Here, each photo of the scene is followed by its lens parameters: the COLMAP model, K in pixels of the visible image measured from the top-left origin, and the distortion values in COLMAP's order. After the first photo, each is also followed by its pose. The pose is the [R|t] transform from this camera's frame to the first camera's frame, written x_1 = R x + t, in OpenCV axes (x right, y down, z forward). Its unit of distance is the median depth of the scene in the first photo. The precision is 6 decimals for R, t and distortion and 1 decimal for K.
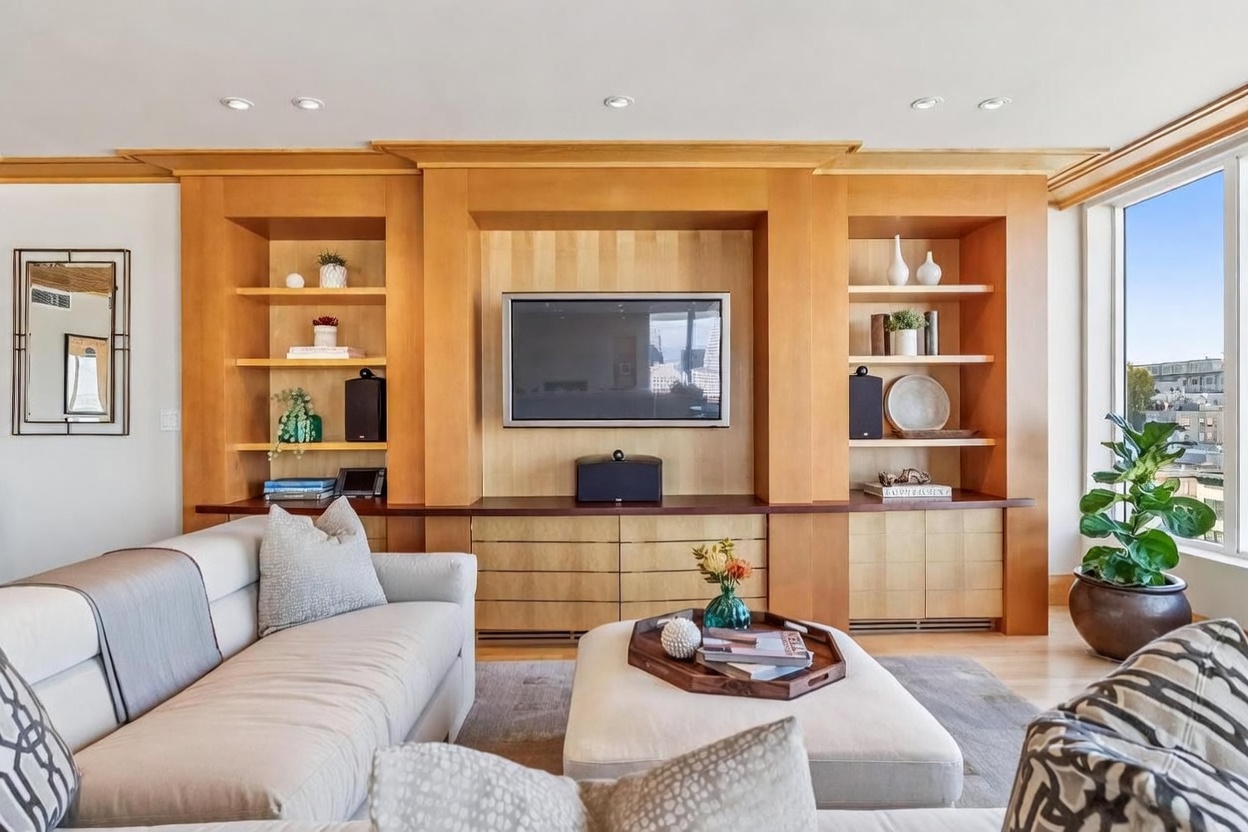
lens RADIAL K [[635.6, 0, 625.2], [0, 635.6, 408.3], [0, 0, 1]] dist [-0.000958, 0.000681]
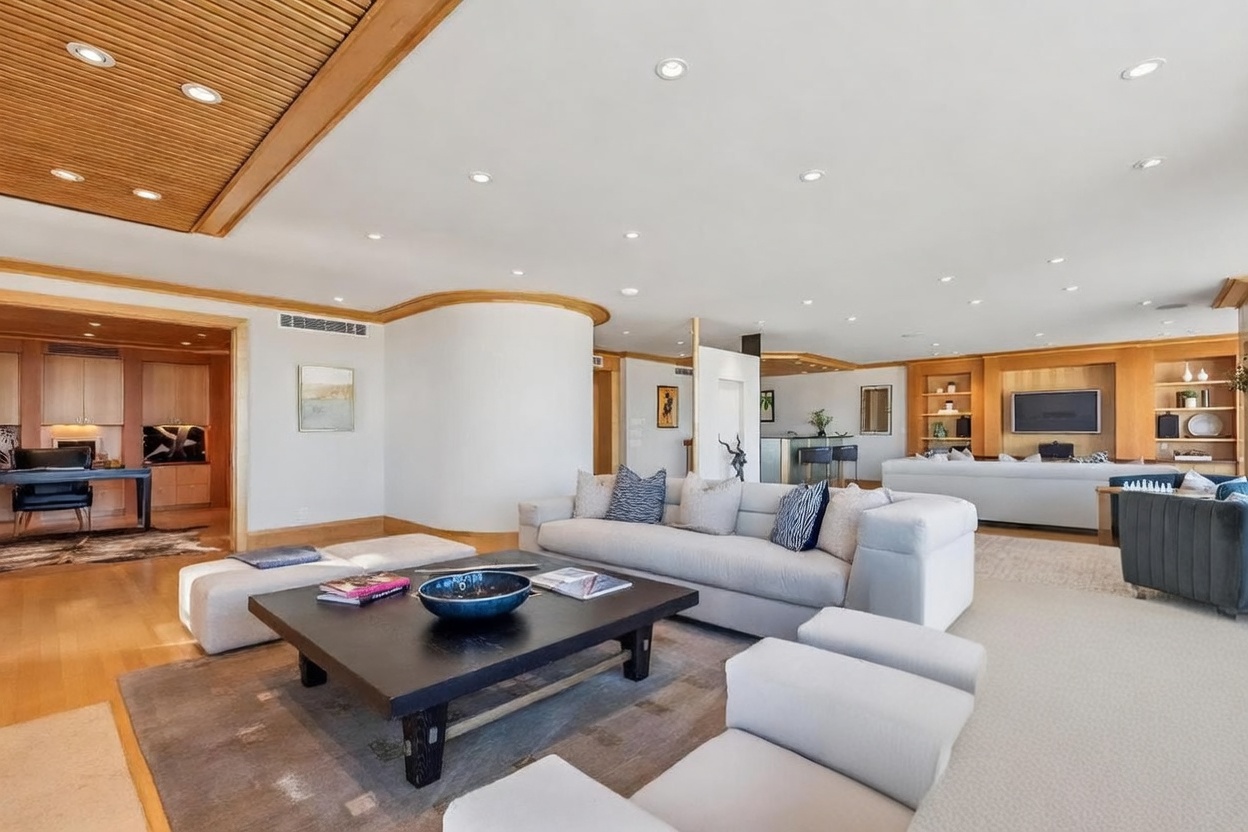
lens RADIAL K [[573.1, 0, 619.7], [0, 573.1, 428.4], [0, 0, 1]] dist [0.003214, -0.000217]
pose [[0.703107, 0.000332, -0.711084, 0.475594], [0.001198, 0.999998, 0.001651, -0.001929], [0.711083, -0.002013, 0.703105, -2.428490]]
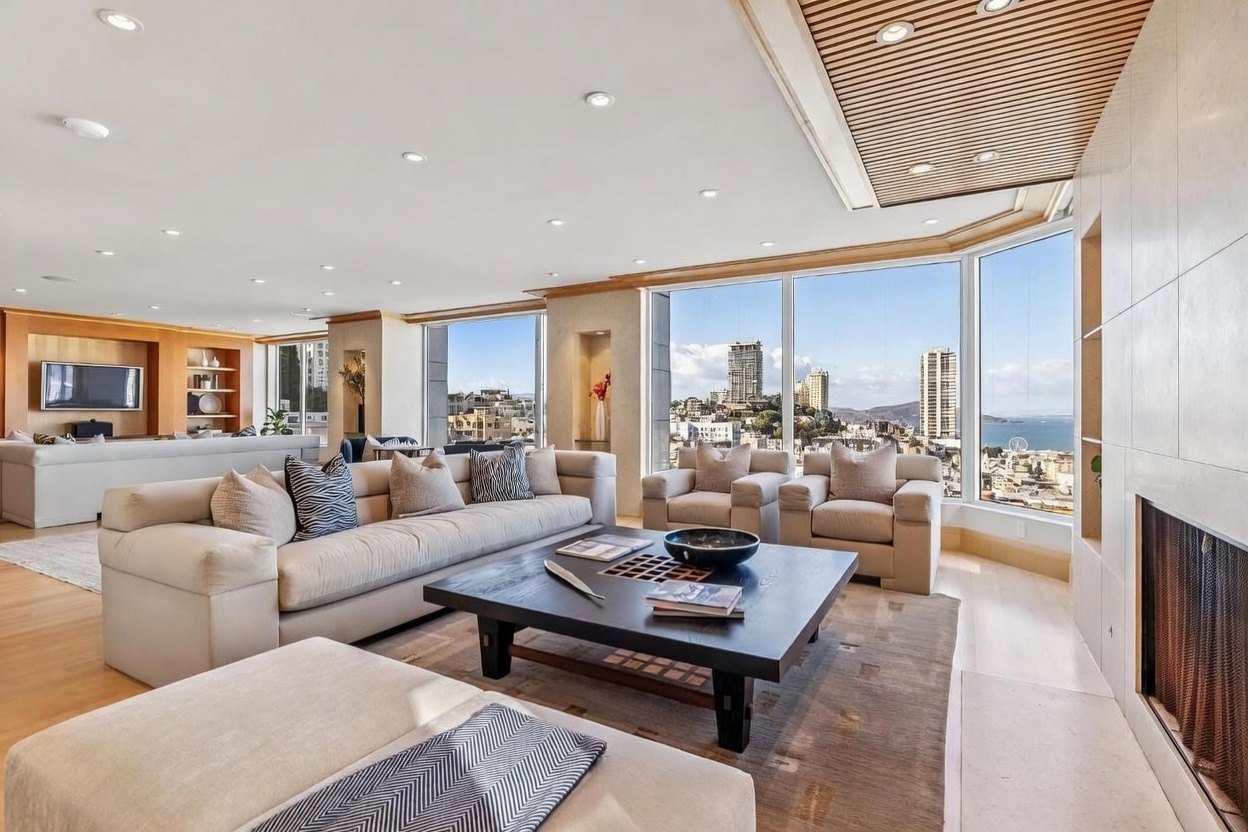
lens RADIAL K [[596.6, 0, 628.7], [0, 596.6, 407.2], [0, 0, 1]] dist [0.005475, -0.001065]
pose [[0.500715, 0.010164, 0.865553, -1.101315], [-0.006775, 0.999946, -0.007823, 0.018054], [-0.865586, -0.001947, 0.500757, -2.351405]]
